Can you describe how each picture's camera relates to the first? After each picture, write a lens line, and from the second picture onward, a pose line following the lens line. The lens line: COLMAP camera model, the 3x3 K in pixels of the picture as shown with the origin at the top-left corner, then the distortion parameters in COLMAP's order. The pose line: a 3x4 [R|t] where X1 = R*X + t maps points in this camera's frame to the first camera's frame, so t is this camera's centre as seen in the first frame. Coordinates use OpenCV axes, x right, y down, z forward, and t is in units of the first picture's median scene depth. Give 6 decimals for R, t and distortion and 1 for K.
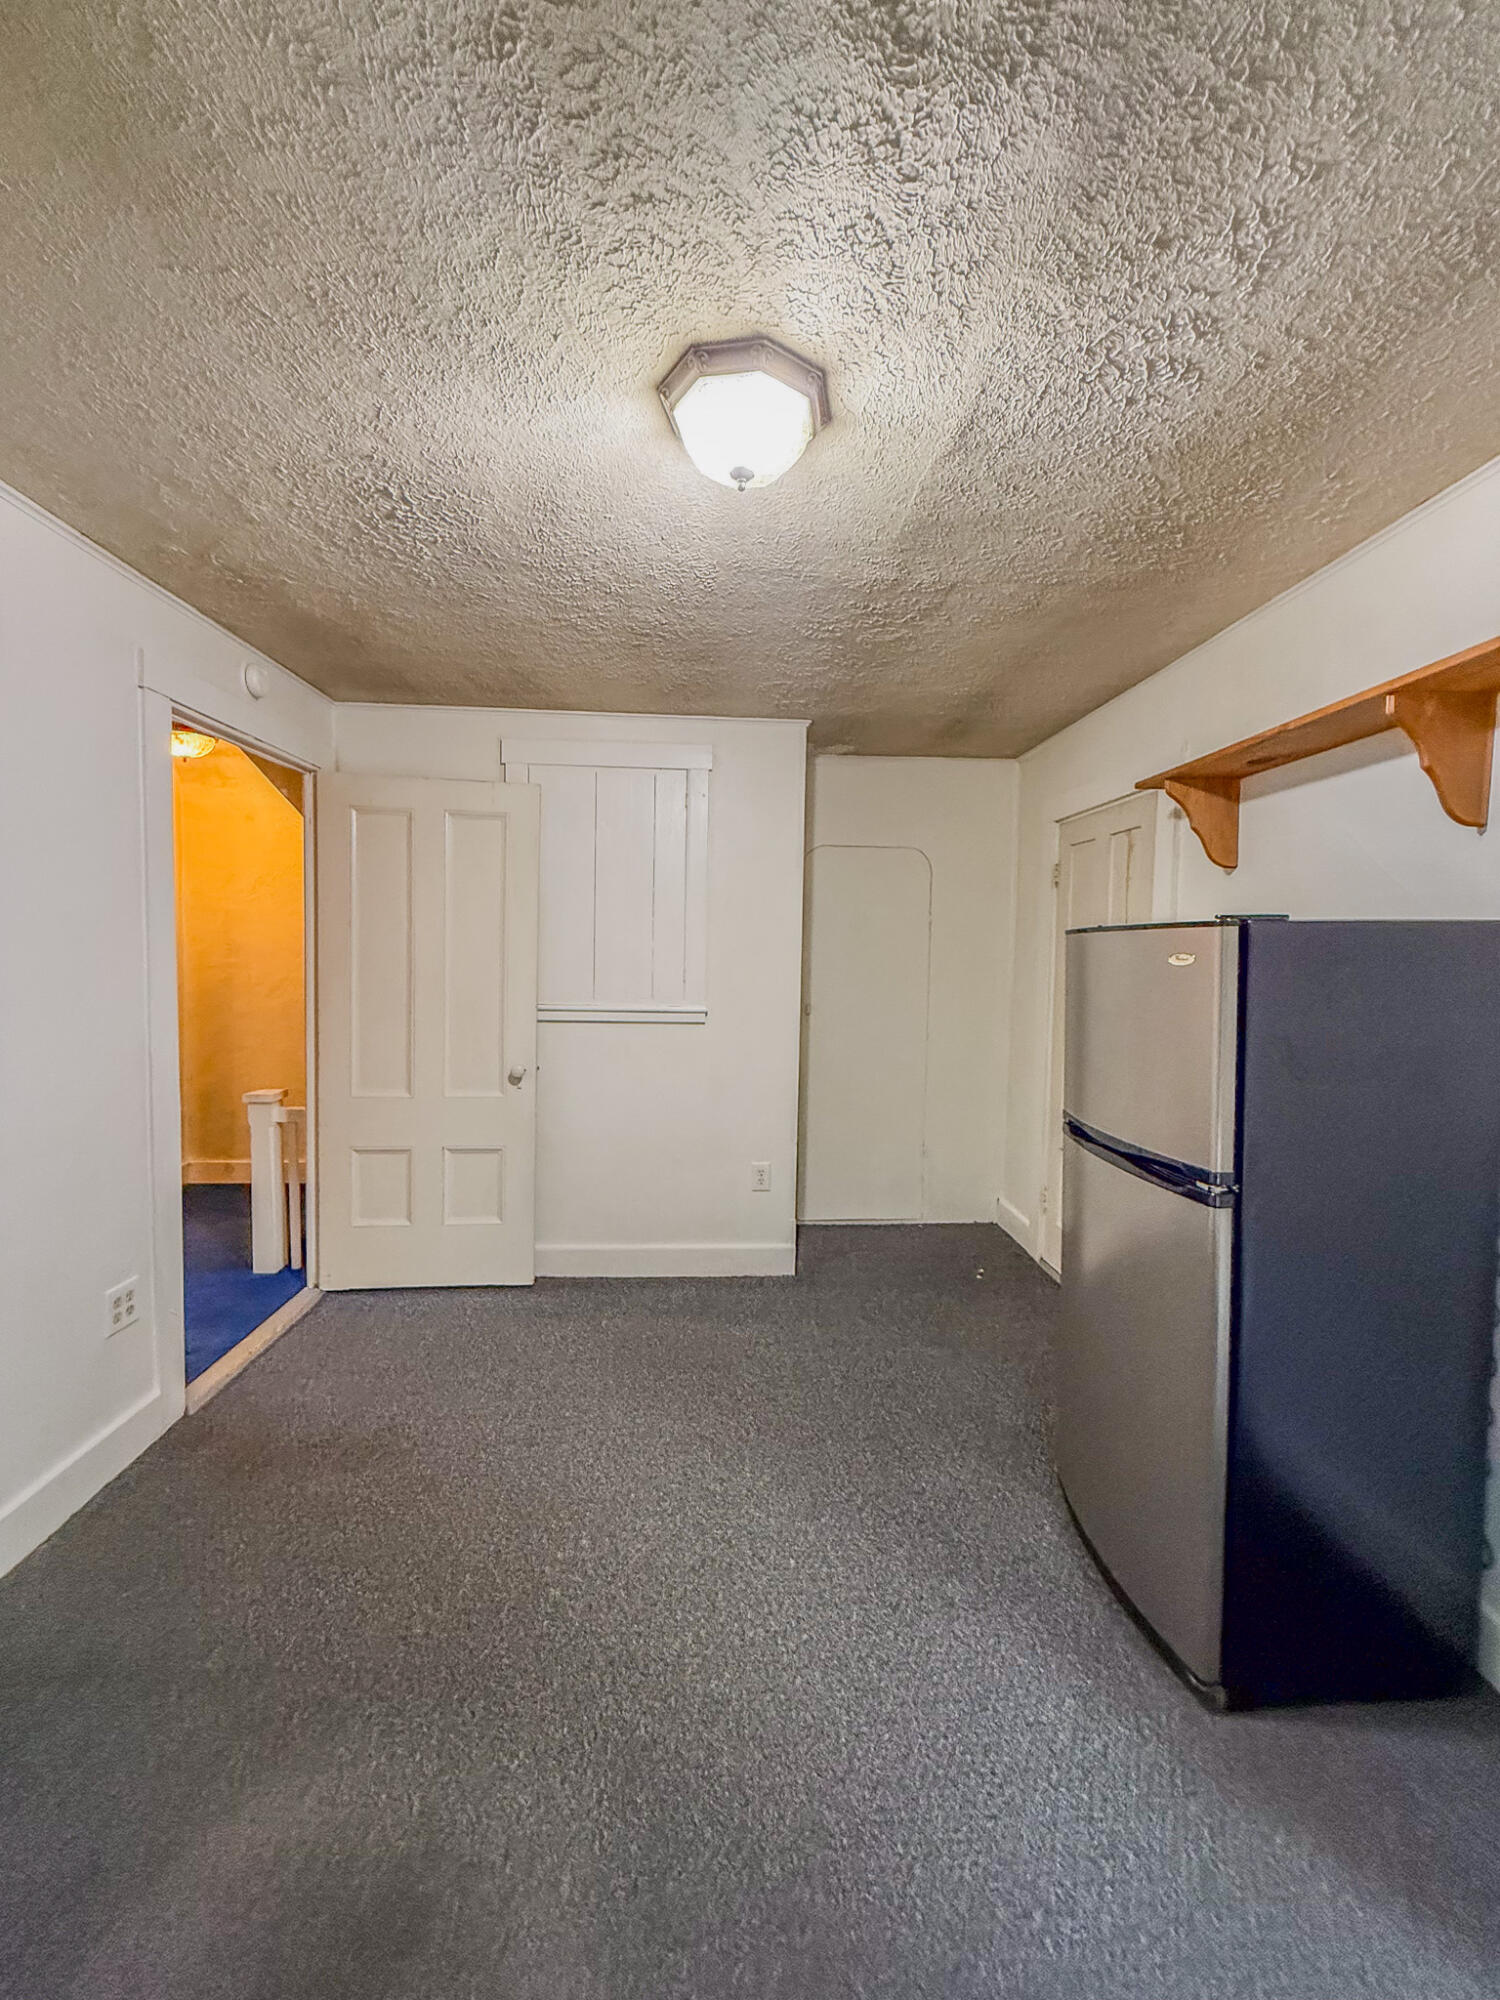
lens RADIAL K [[794.1, 0, 749.7], [0, 794.1, 990.3], [0, 0, 1]] dist [0.000657, -0.000501]
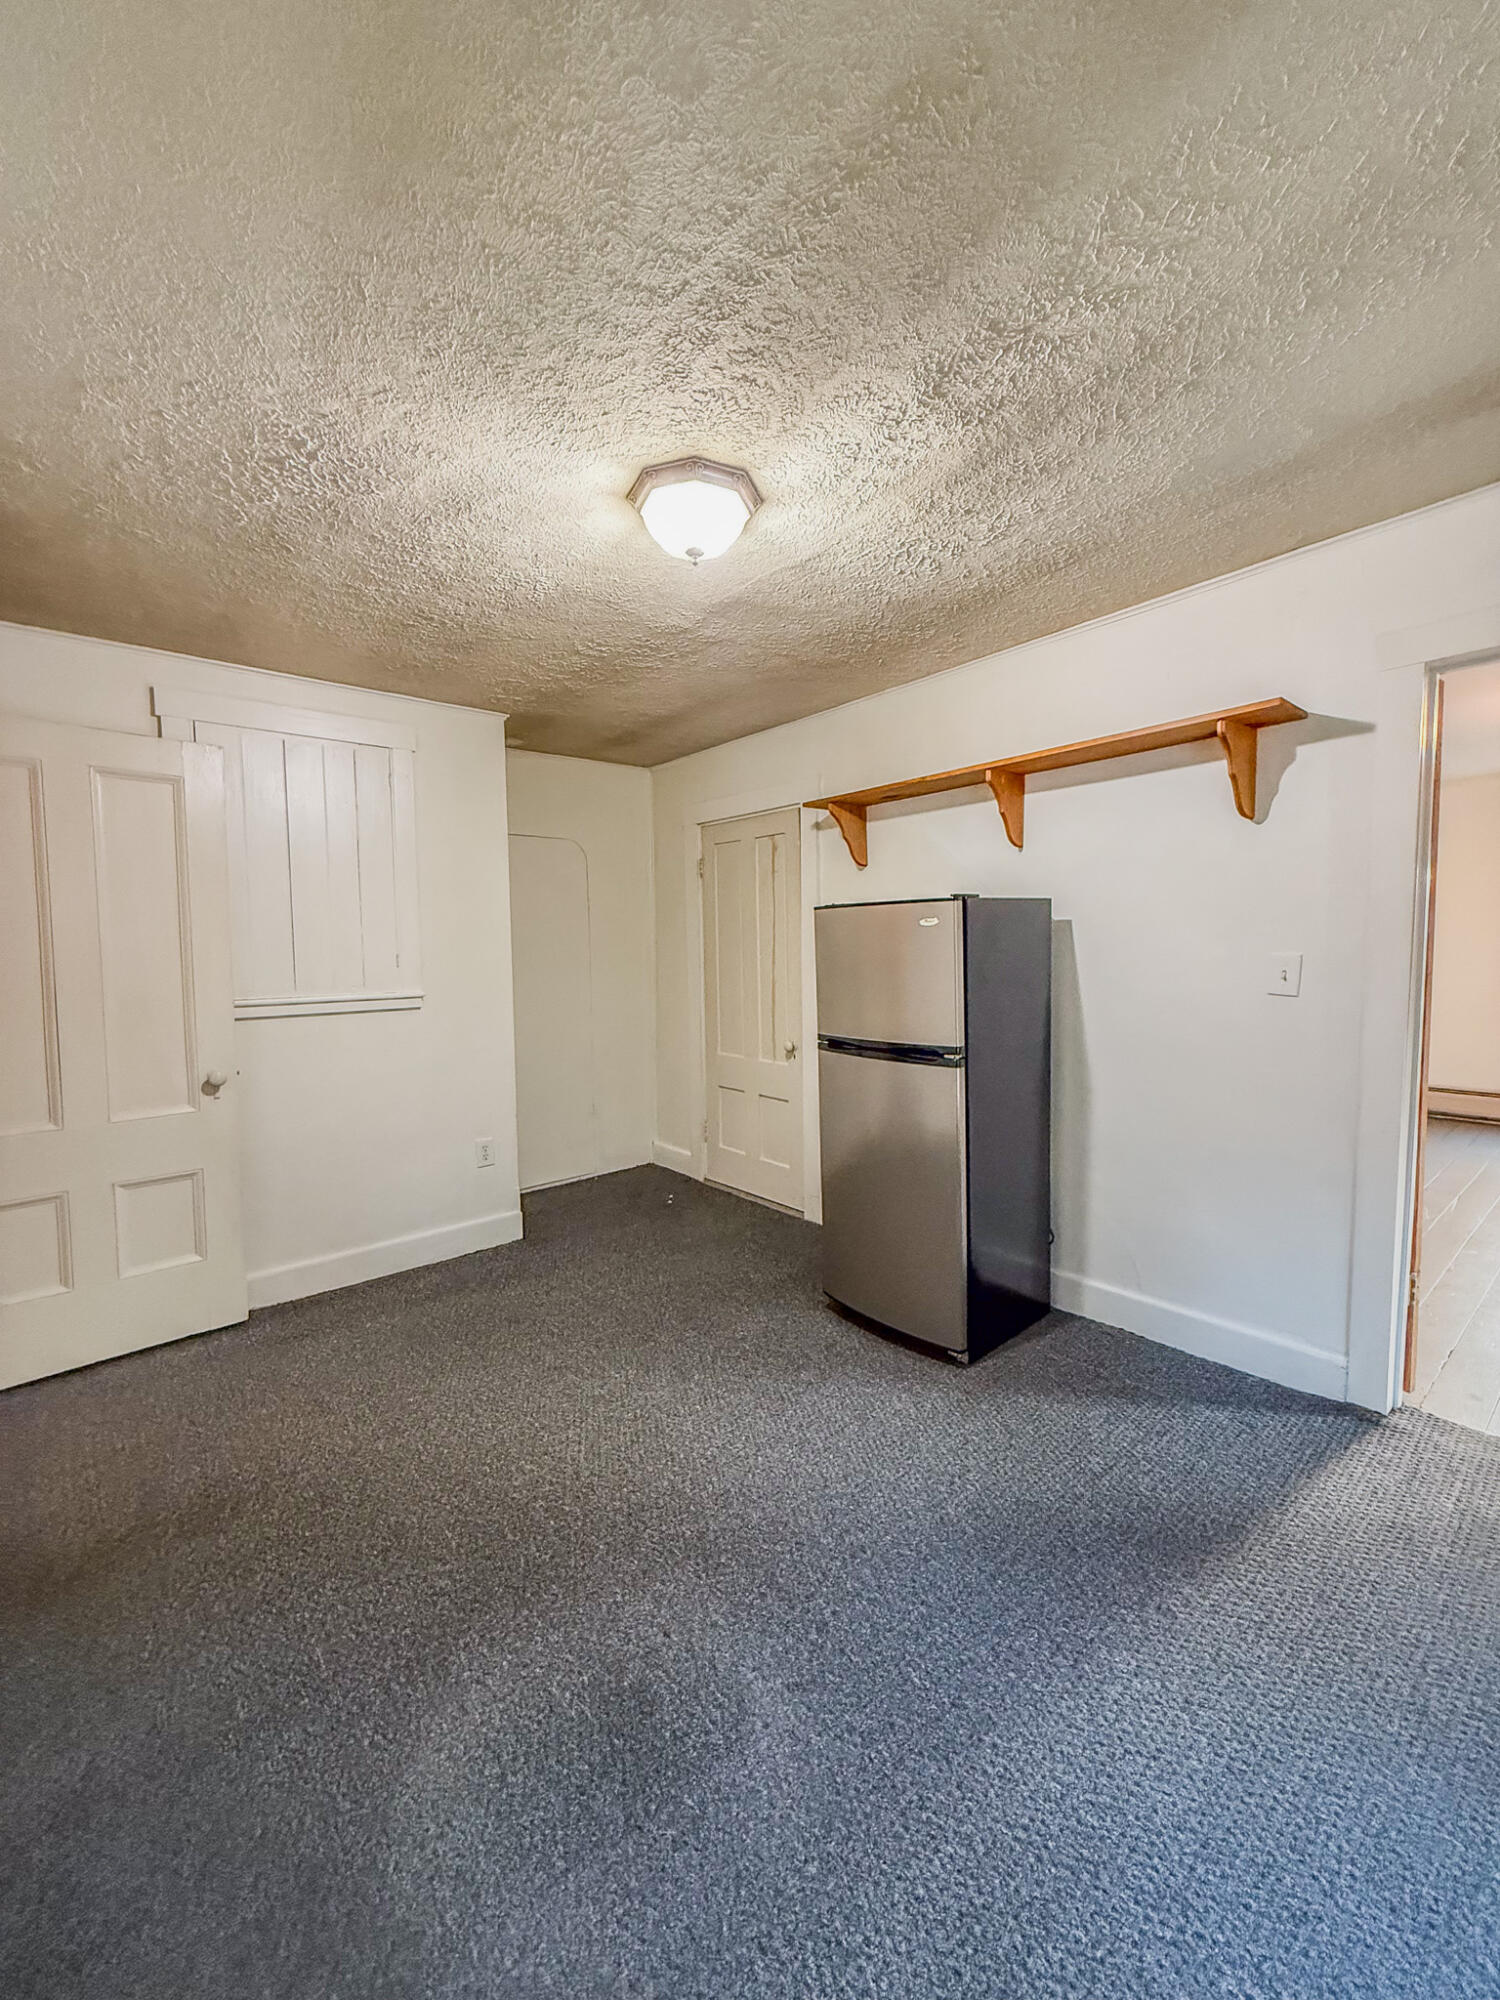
lens RADIAL K [[794.1, 0, 749.7], [0, 794.1, 990.3], [0, 0, 1]] dist [0.000657, -0.000501]
pose [[0.798574, -0.065299, 0.598344, -0.432605], [0.059298, 0.997797, 0.029751, 0.018941], [-0.598968, 0.011722, 0.800687, -0.049802]]
